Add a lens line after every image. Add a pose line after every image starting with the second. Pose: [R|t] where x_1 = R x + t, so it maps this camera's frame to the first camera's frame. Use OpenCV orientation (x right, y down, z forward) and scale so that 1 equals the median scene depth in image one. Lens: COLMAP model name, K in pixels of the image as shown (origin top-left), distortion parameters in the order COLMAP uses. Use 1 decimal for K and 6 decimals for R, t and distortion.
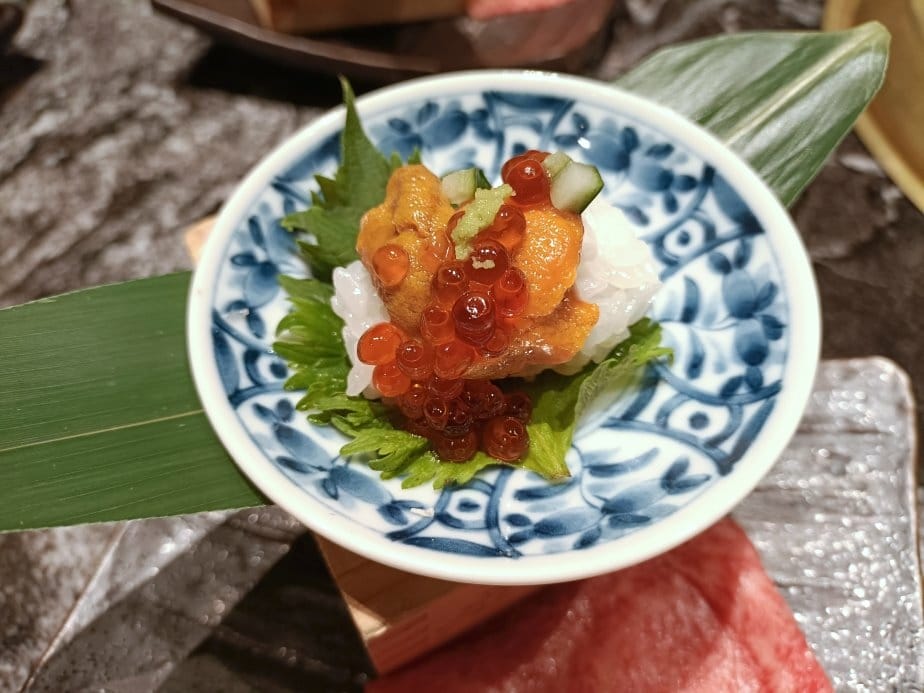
lens RADIAL K [[733.5, 0, 462.0], [0, 733.5, 346.5], [0, 0, 1]] dist [-0.048714, -0.002335]
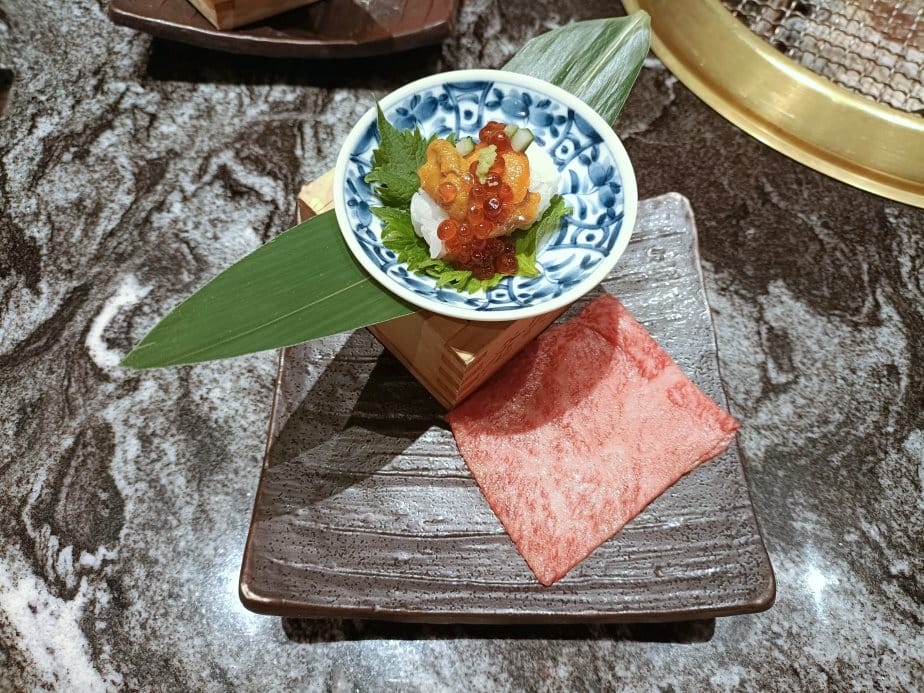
lens RADIAL K [[697.8, 0, 466.9], [0, 697.8, 350.8], [0, 0, 1]] dist [-0.028833, -0.003460]
pose [[0.960085, -0.223805, 0.167775, -0.409153], [0.194316, 0.965119, 0.175462, -0.007196], [-0.201192, -0.135857, 0.970085, -0.891316]]
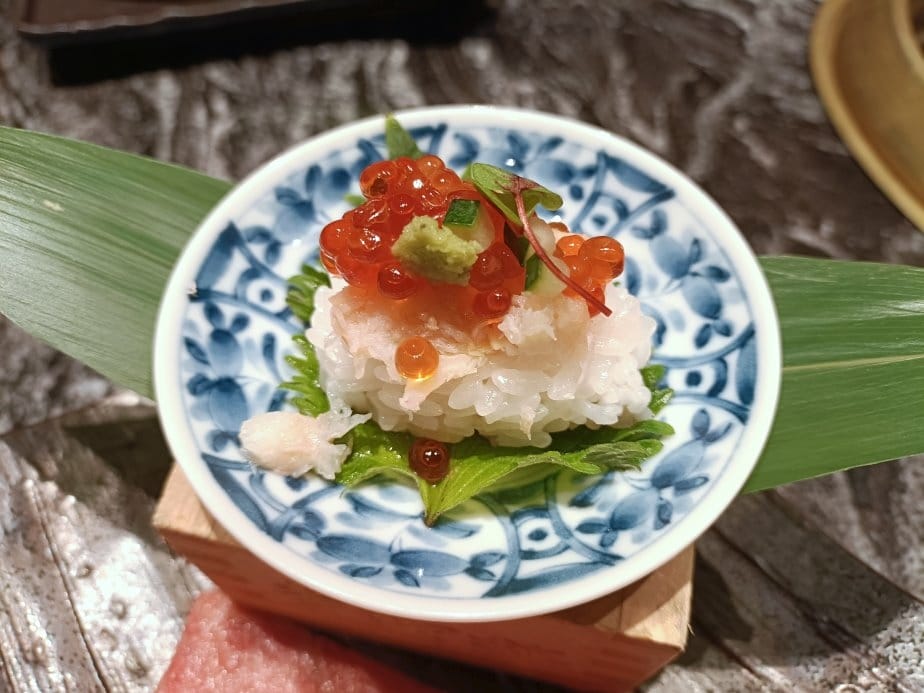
lens RADIAL K [[733.5, 0, 462.0], [0, 733.5, 346.5], [0, 0, 1]] dist [-0.048714, -0.002335]
pose [[-0.813558, -0.475424, 0.334806, -0.293420], [0.487894, -0.244859, 0.837856, -0.927521], [-0.316357, 0.844995, 0.431164, 0.595066]]
